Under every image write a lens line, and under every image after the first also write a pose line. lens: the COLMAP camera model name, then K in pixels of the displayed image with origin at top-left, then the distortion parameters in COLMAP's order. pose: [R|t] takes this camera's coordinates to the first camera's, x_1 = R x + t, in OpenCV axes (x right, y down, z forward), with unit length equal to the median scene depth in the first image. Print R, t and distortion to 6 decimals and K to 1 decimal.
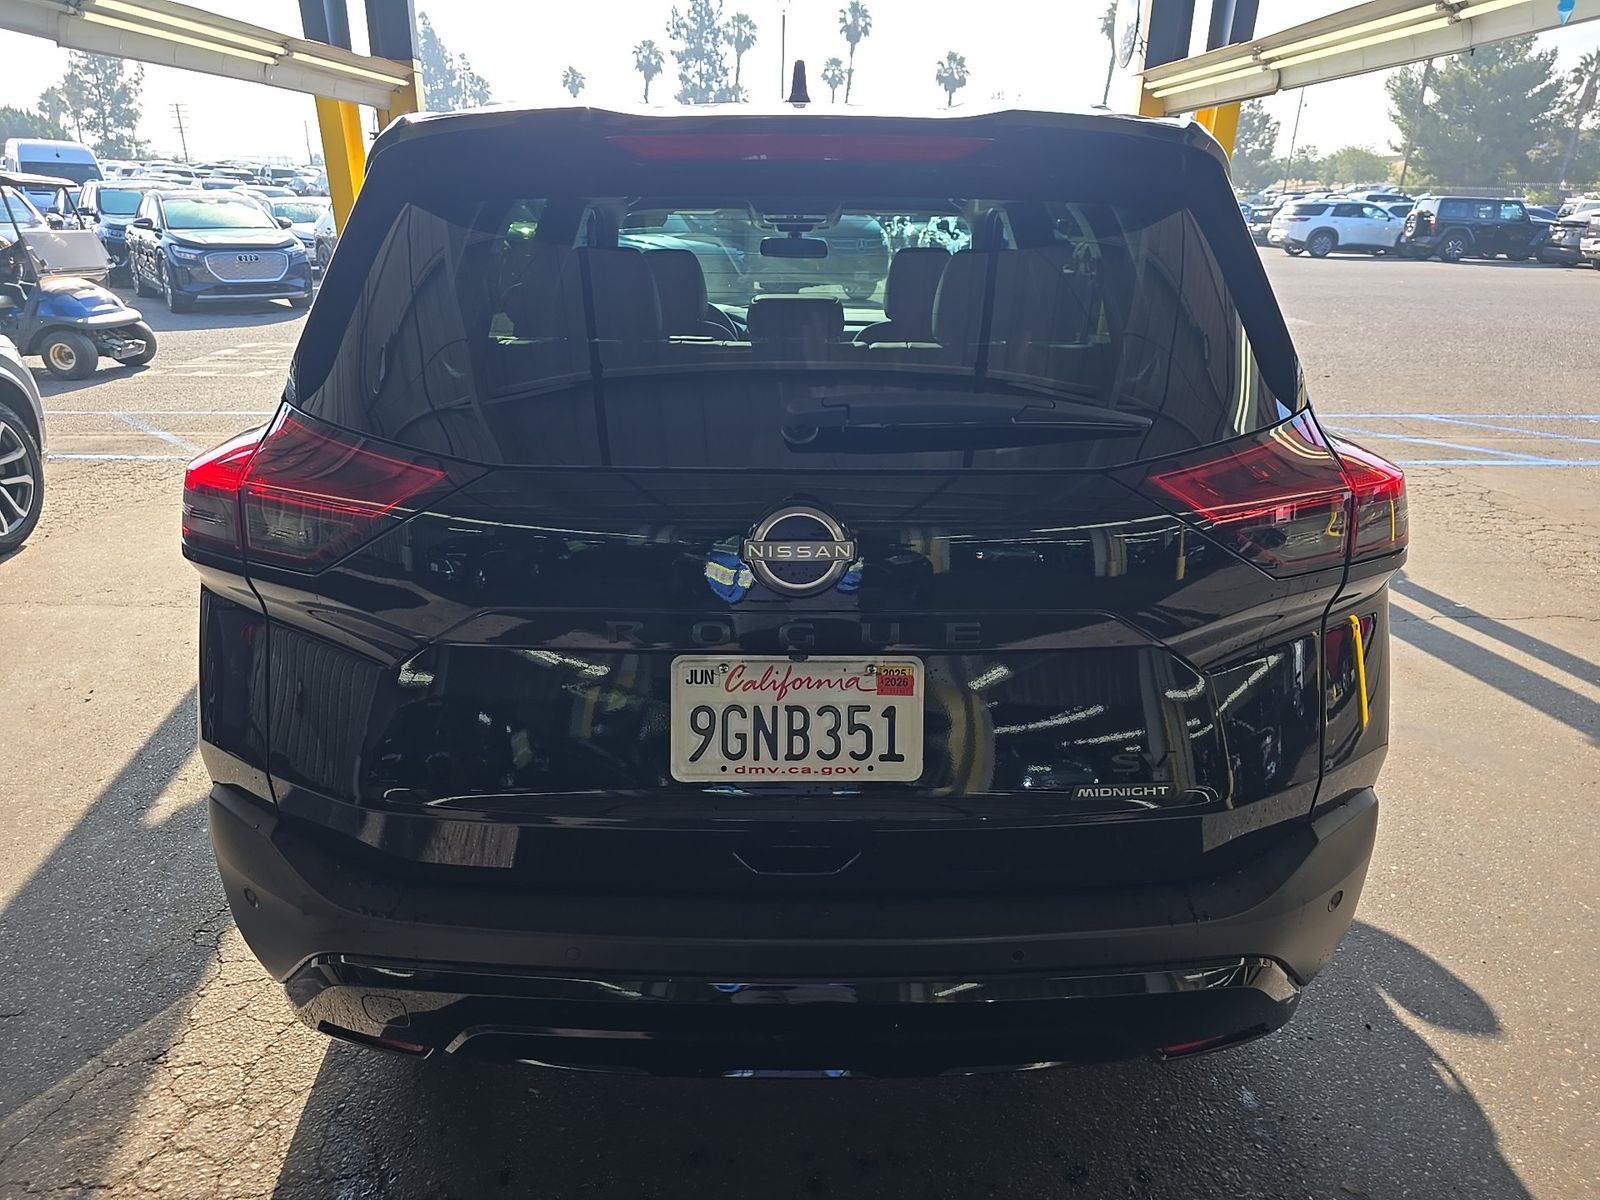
lens RADIAL K [[1083.4, 0, 793.9], [0, 1083.4, 606.7], [0, 0, 1]] dist [0.047294, -0.036300]
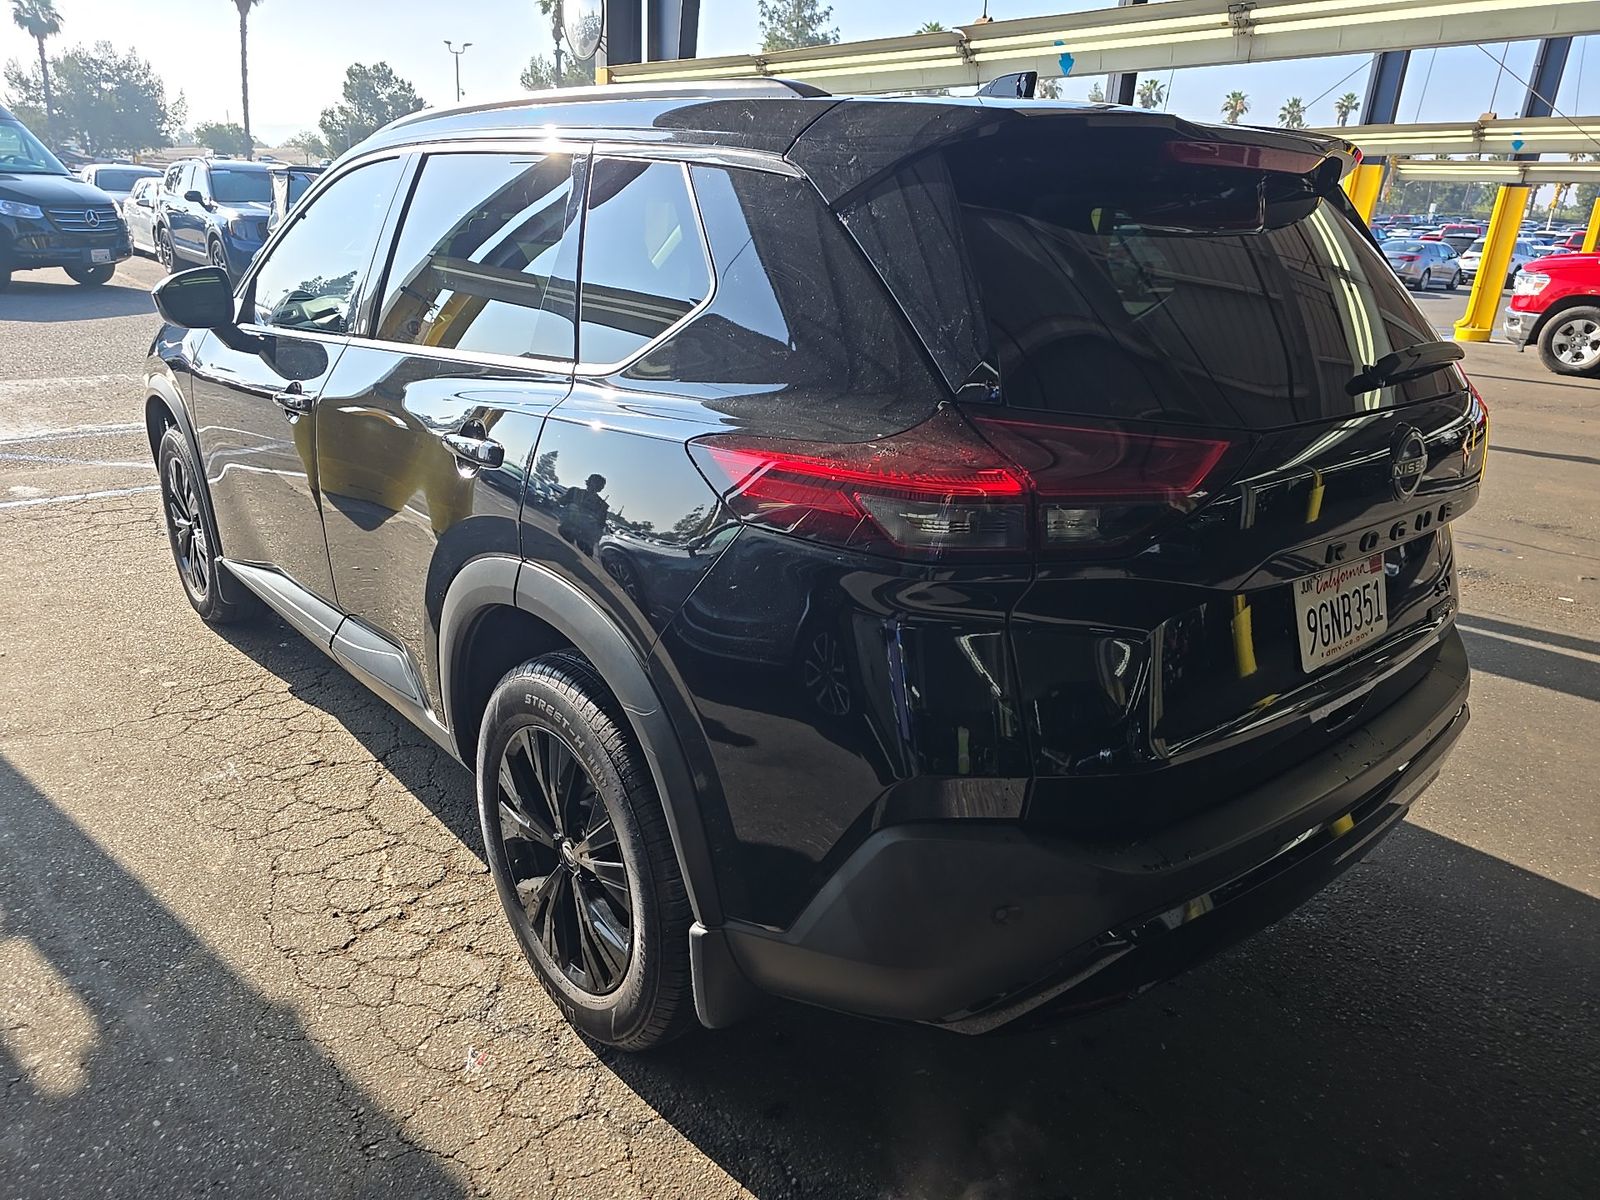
lens RADIAL K [[1083.4, 0, 794.9], [0, 1083.4, 594.4], [0, 0, 1]] dist [0.047294, -0.036300]
pose [[0.761966, -0.201058, 0.615617, -1.292779], [0.196622, 0.977538, 0.075895, -0.135373], [-0.617047, 0.063215, 0.784383, 0.380184]]
